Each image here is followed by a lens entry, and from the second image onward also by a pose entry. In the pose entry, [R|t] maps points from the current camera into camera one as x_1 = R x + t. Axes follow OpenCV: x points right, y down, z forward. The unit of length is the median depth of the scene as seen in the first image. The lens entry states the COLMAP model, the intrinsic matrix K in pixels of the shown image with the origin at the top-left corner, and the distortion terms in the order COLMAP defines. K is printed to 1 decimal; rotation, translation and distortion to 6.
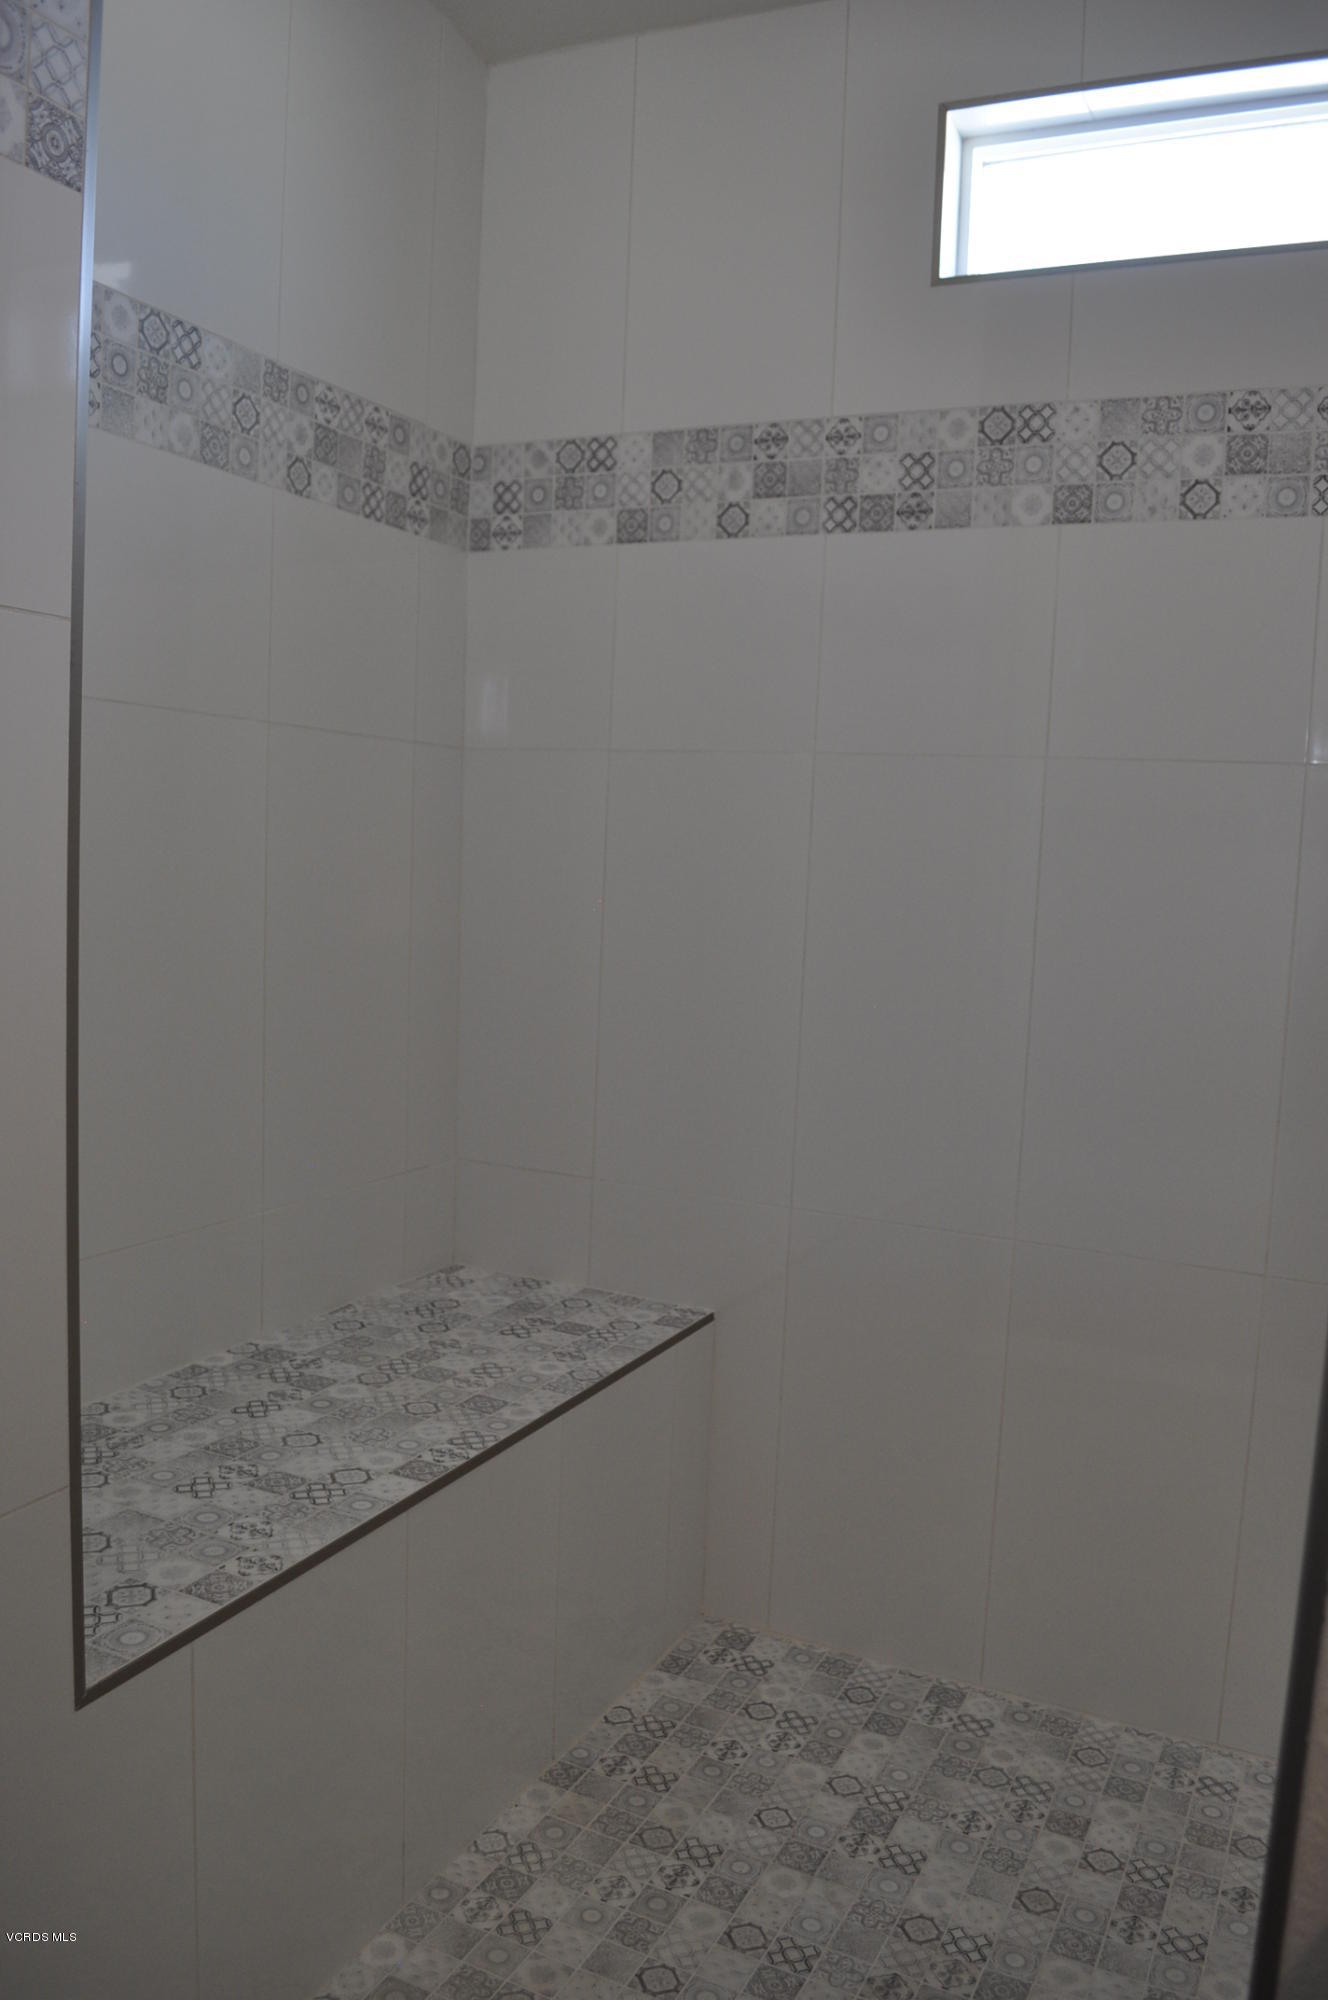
lens RADIAL K [[1572.7, 0, 671.6], [0, 1572.7, 1007.1], [0, 0, 1]] dist [-0.087098, 0.012821]
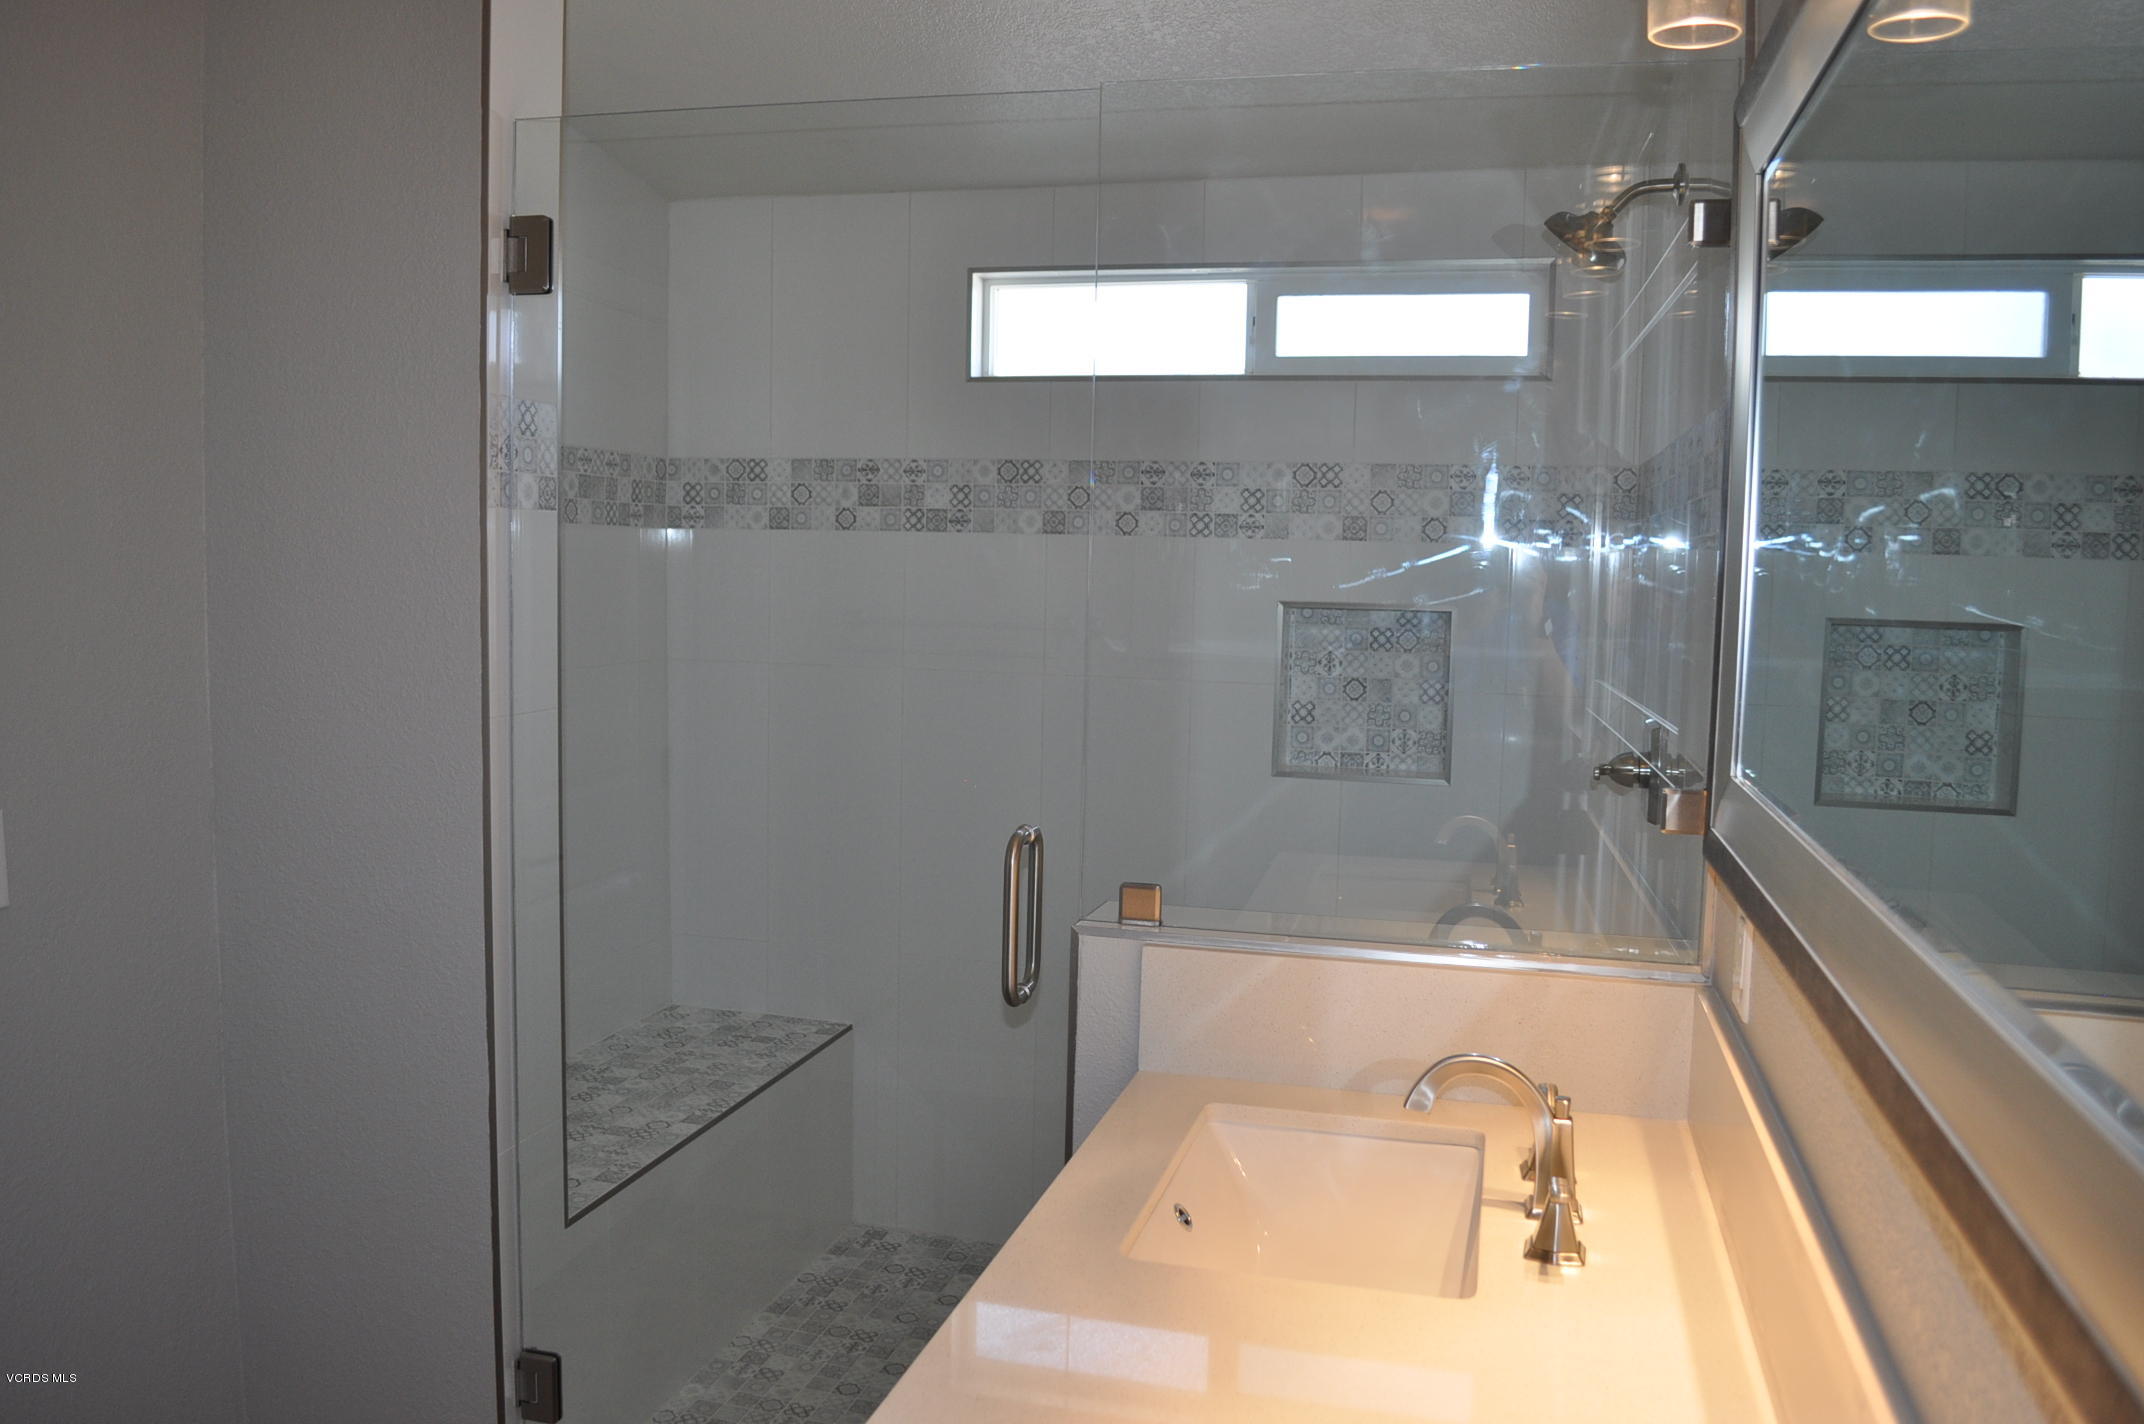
lens RADIAL K [[1686.0, 0, 1064.1], [0, 1686.0, 717.1], [0, 0, 1]] dist [-0.087098, 0.012821]
pose [[0.982413, -0.037464, 0.182923, -0.064491], [0.037734, 0.999286, 0.002004, -0.113735], [-0.182867, 0.004934, 0.983125, -0.733846]]
